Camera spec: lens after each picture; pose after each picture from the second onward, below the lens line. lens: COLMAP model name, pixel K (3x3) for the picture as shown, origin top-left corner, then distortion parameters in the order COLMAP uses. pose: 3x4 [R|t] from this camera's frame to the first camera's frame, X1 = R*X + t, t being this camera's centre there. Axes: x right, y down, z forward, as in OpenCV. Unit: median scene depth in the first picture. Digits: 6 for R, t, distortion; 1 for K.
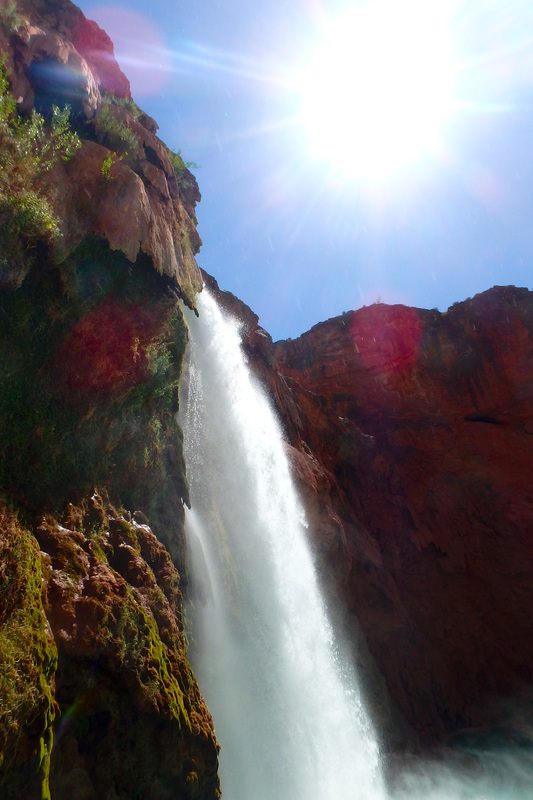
lens RADIAL K [[506.6, 0, 247.8], [0, 506.6, 396.7], [0, 0, 1]] dist [-0.015484, 0.006932]
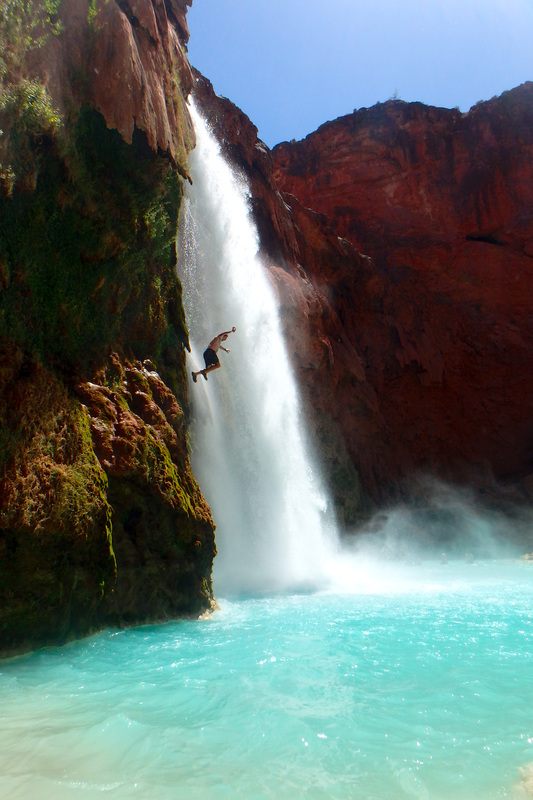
lens RADIAL K [[506.6, 0, 265.3], [0, 506.6, 401.4], [0, 0, 1]] dist [-0.015484, 0.006932]
pose [[0.999218, 0.010403, 0.038155, 0.016701], [-0.023823, 0.928428, 0.370747, -0.111517], [-0.031568, -0.371366, 0.927950, -0.138632]]
